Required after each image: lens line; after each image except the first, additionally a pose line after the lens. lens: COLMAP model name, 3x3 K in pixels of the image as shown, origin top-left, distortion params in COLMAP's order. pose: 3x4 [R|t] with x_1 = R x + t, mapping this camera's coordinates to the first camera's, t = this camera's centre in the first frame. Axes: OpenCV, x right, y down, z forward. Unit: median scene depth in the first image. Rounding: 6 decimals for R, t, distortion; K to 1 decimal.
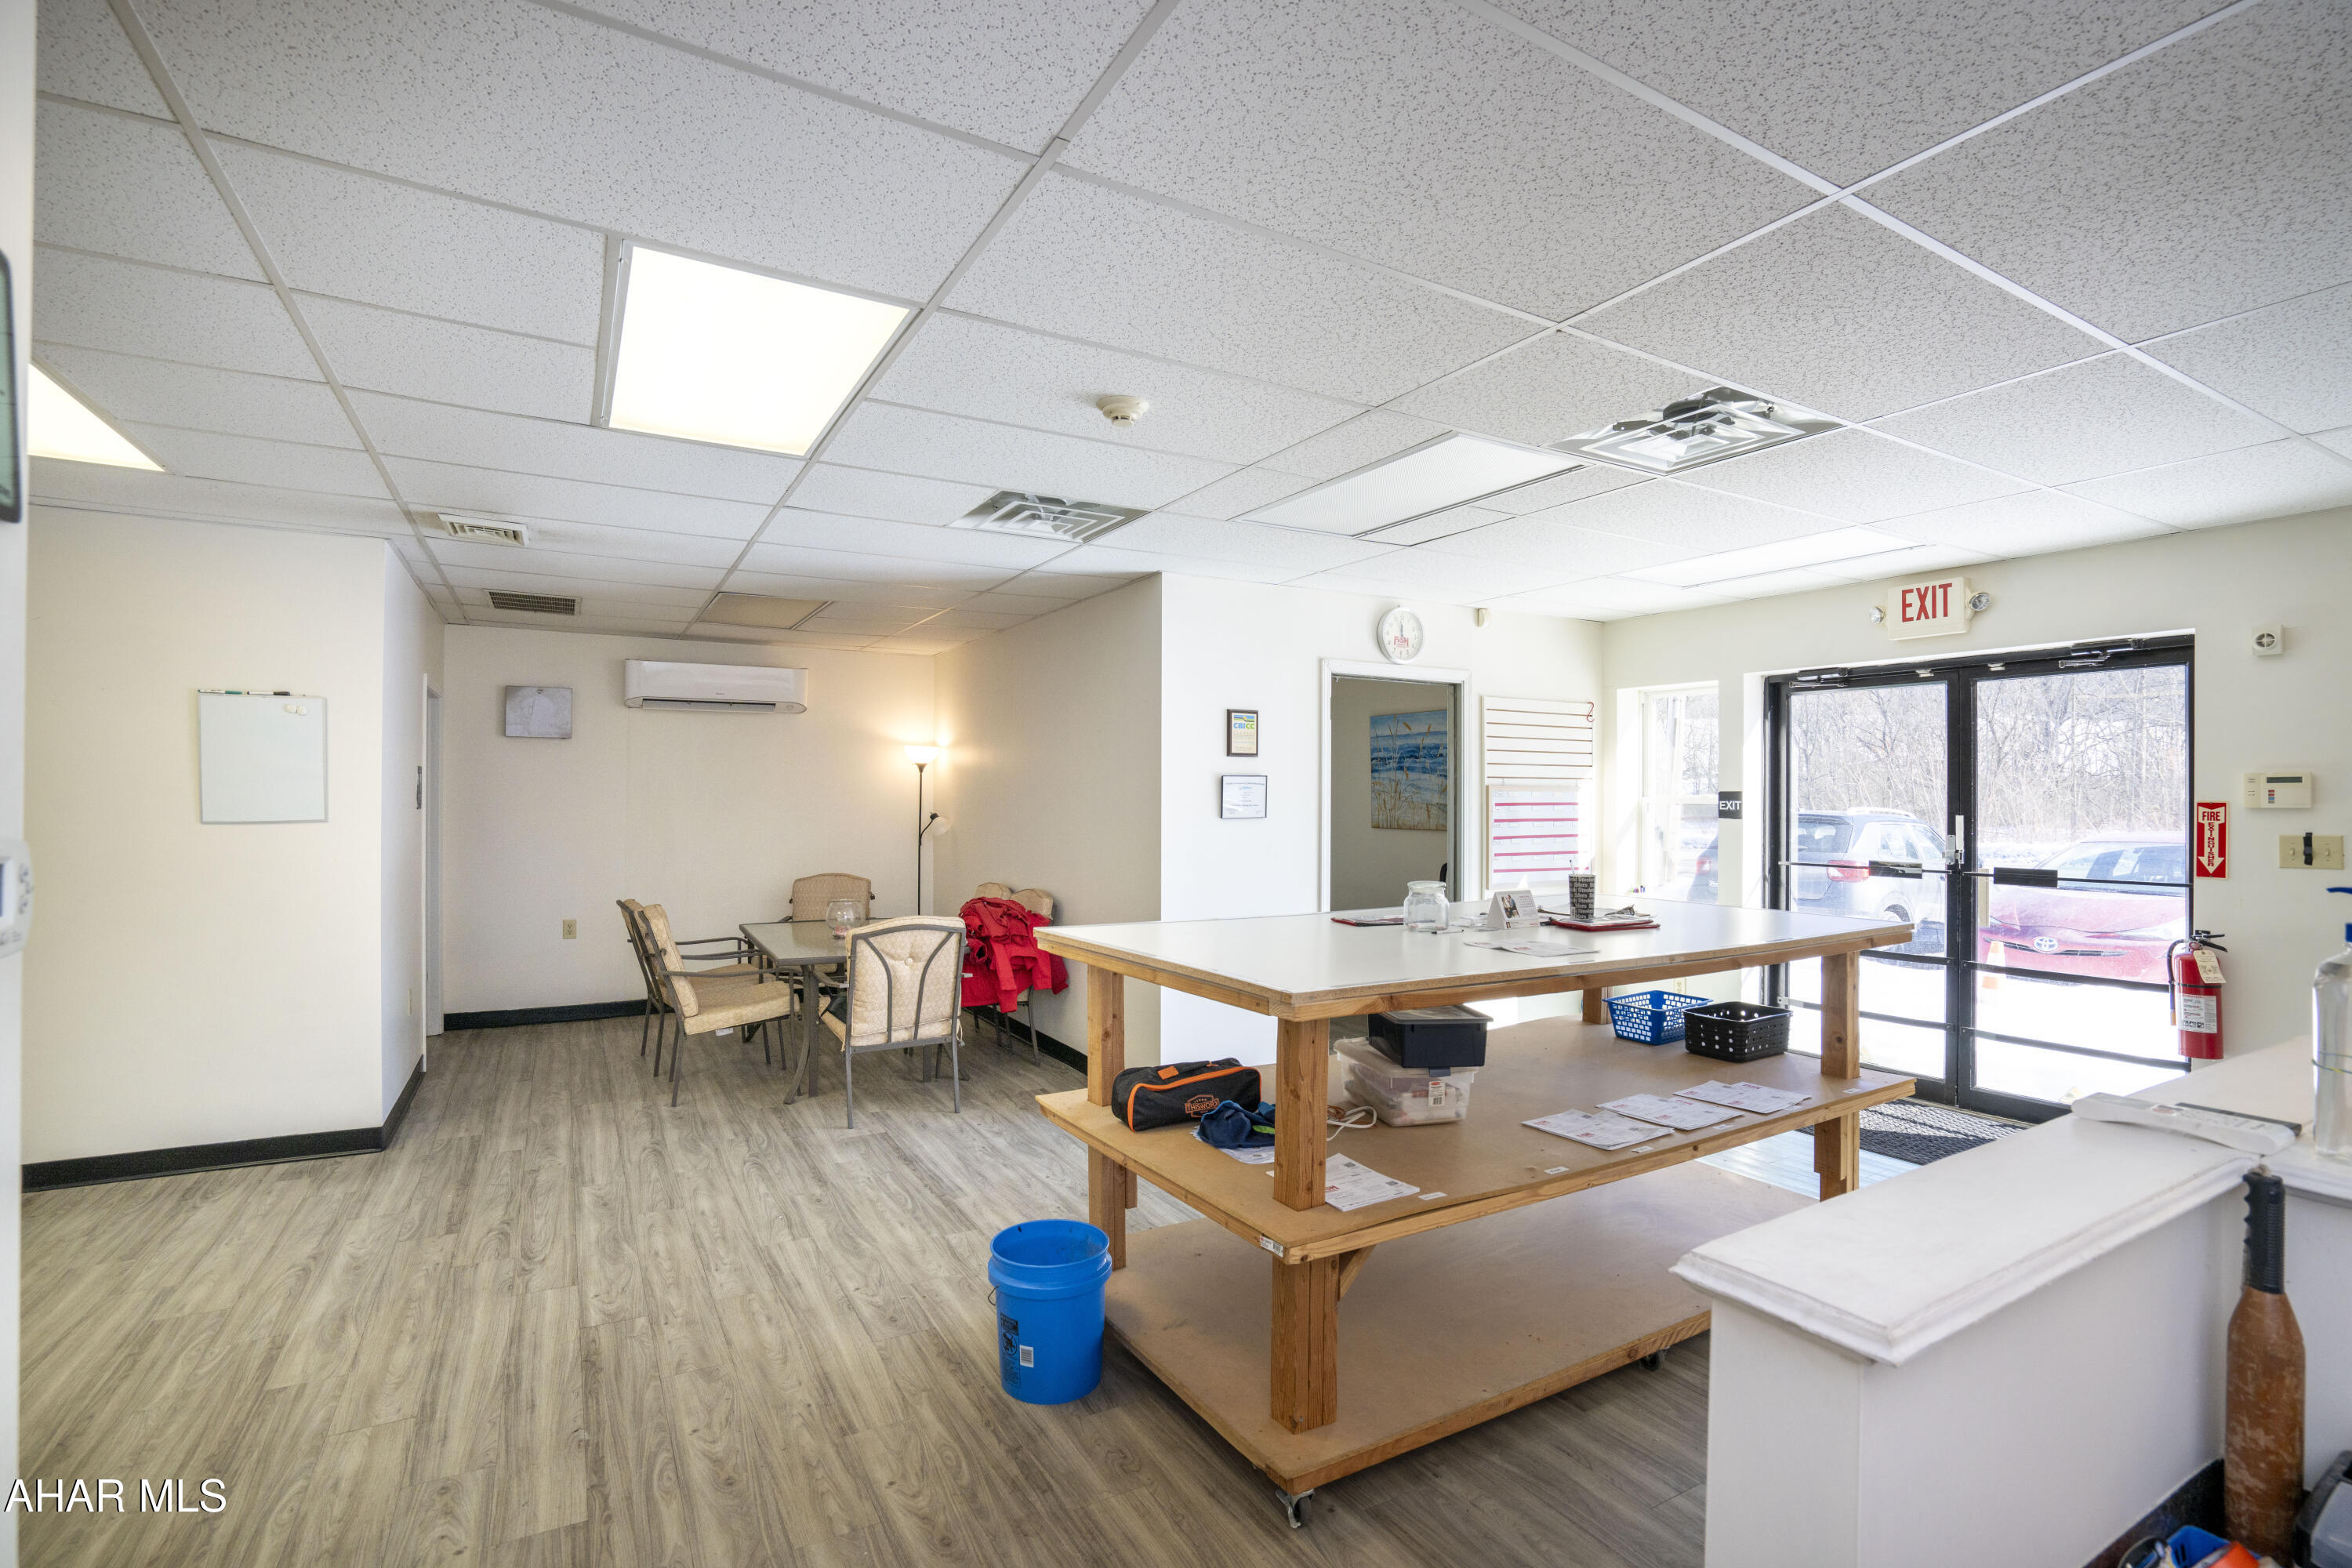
lens RADIAL K [[1086.0, 0, 1172.5], [0, 1086.0, 796.0], [0, 0, 1]] dist [-0.066346, 0.026792]
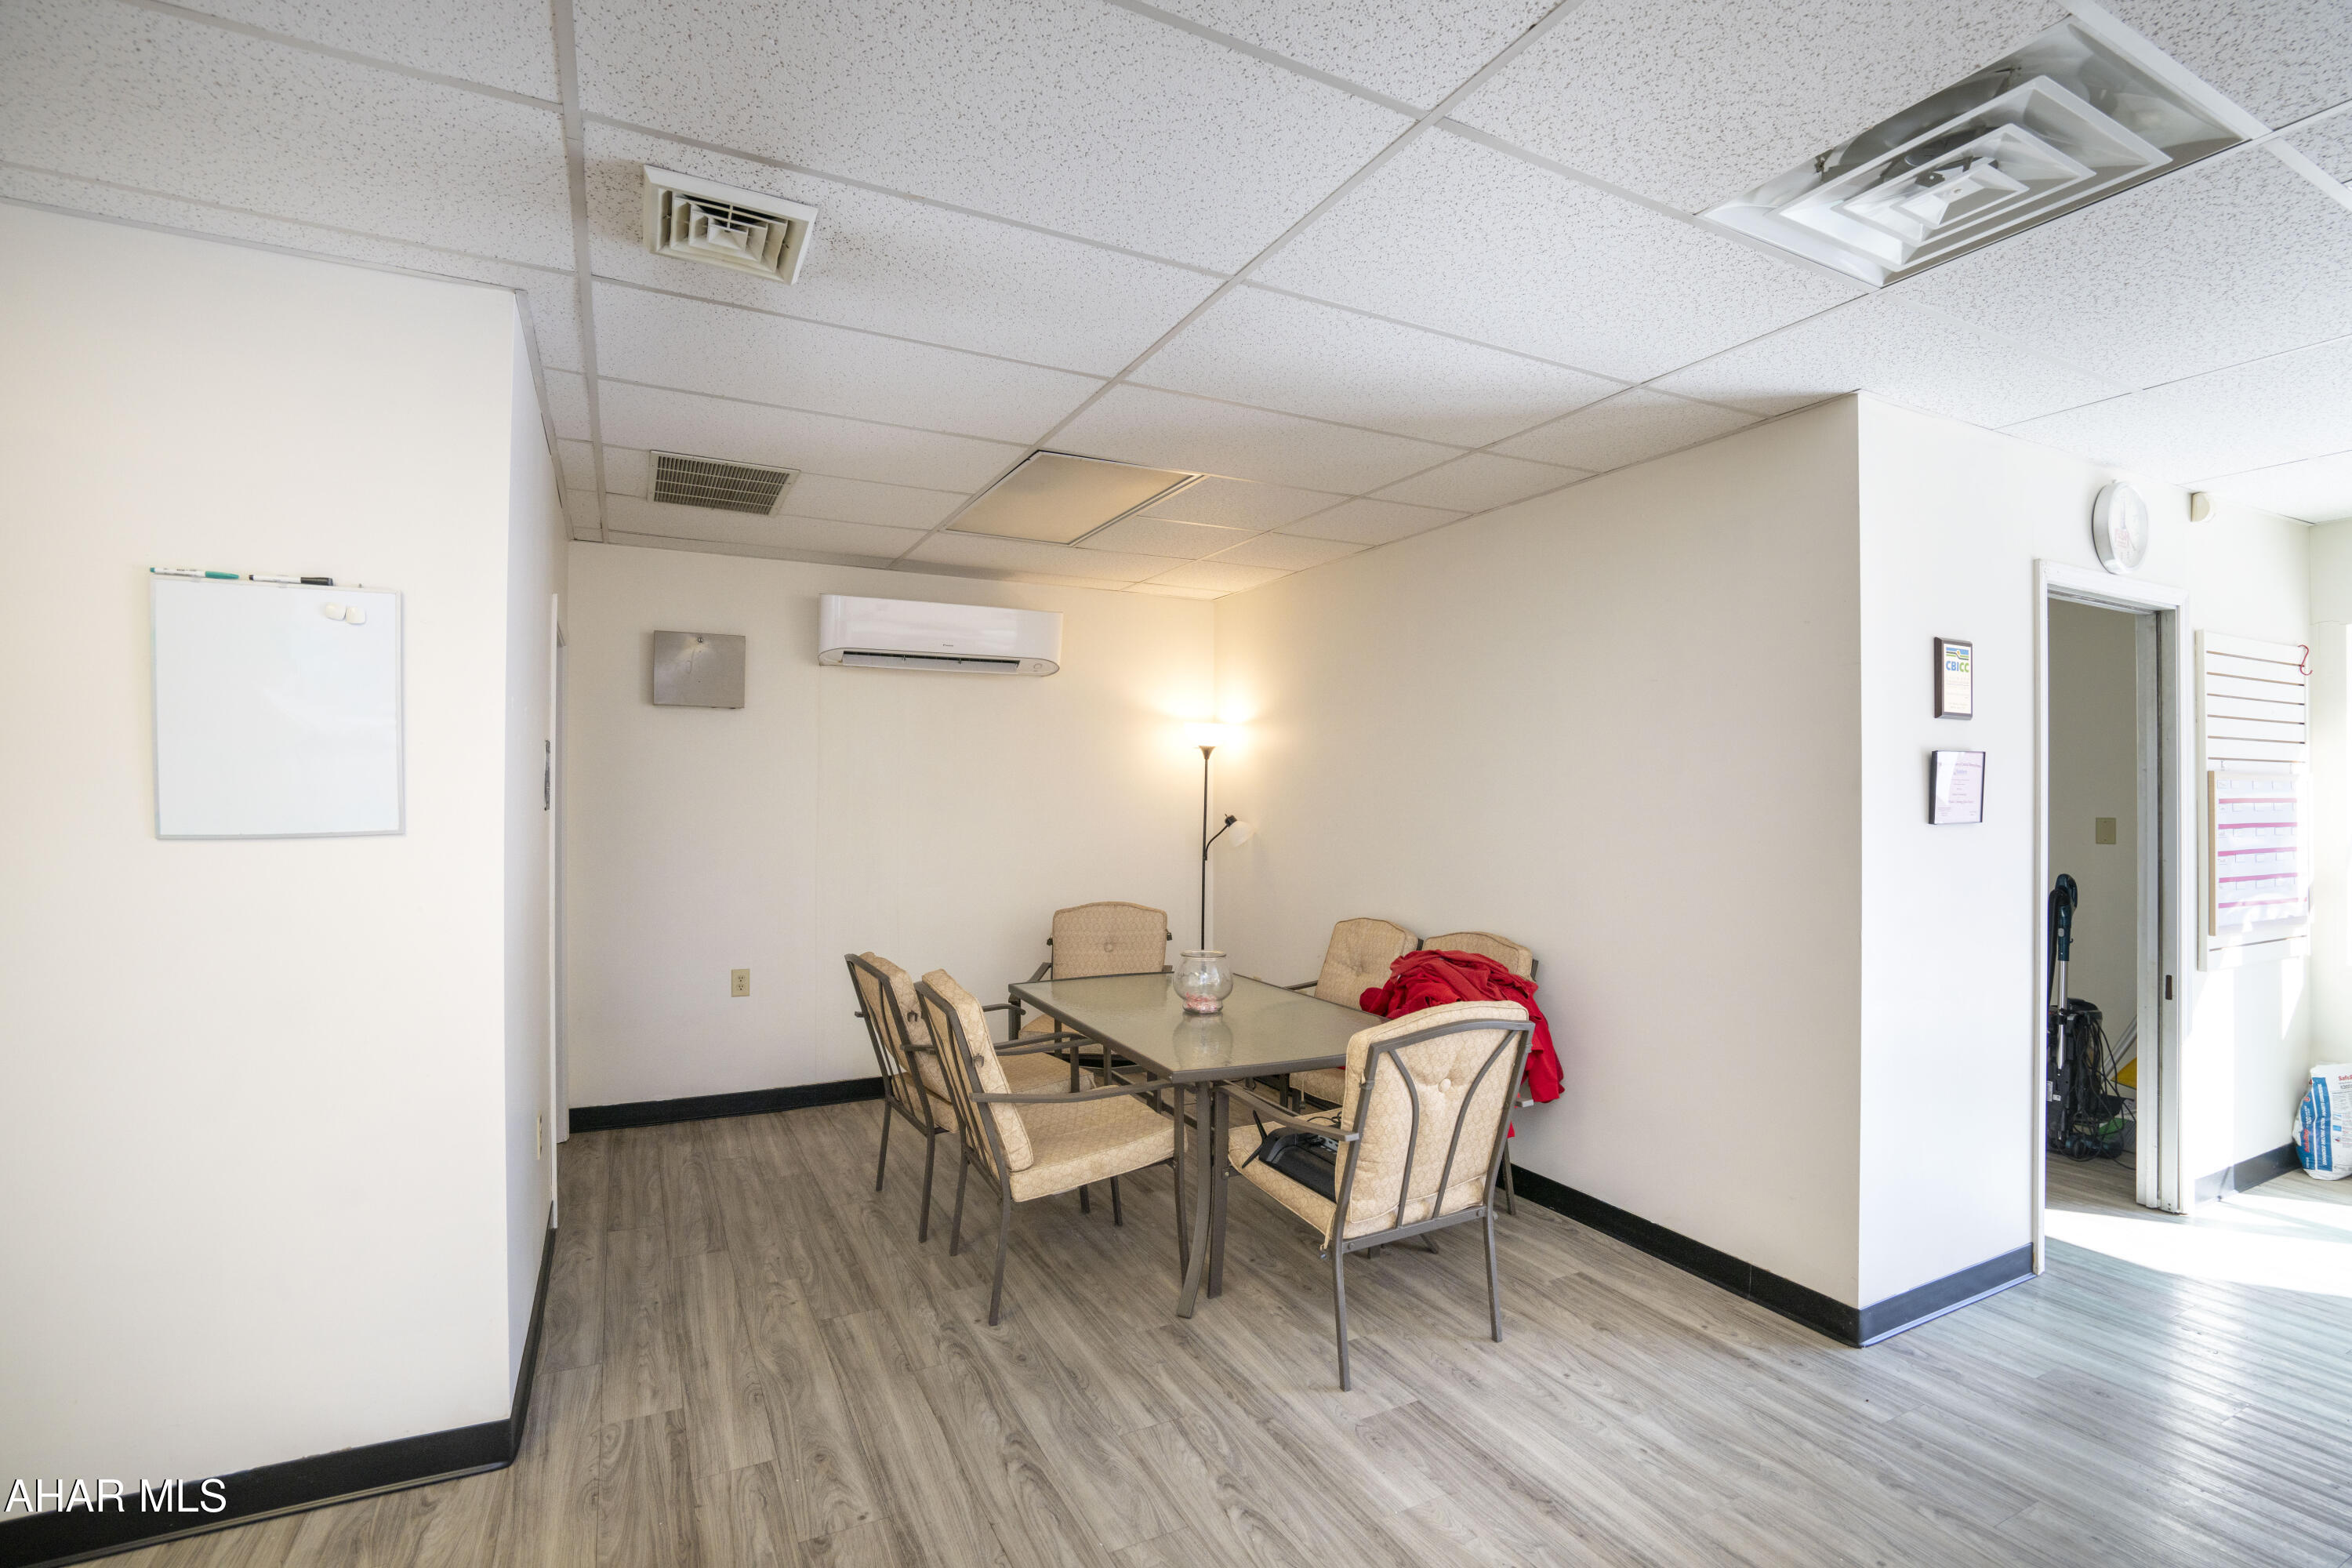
lens RADIAL K [[1086.0, 0, 1172.5], [0, 1086.0, 796.0], [0, 0, 1]] dist [-0.066346, 0.026792]
pose [[0.998918, -0.000839, -0.046492, -0.342480], [0.000809, 0.999999, -0.000645, 0.005350], [0.046492, 0.000606, 0.998918, 0.425397]]
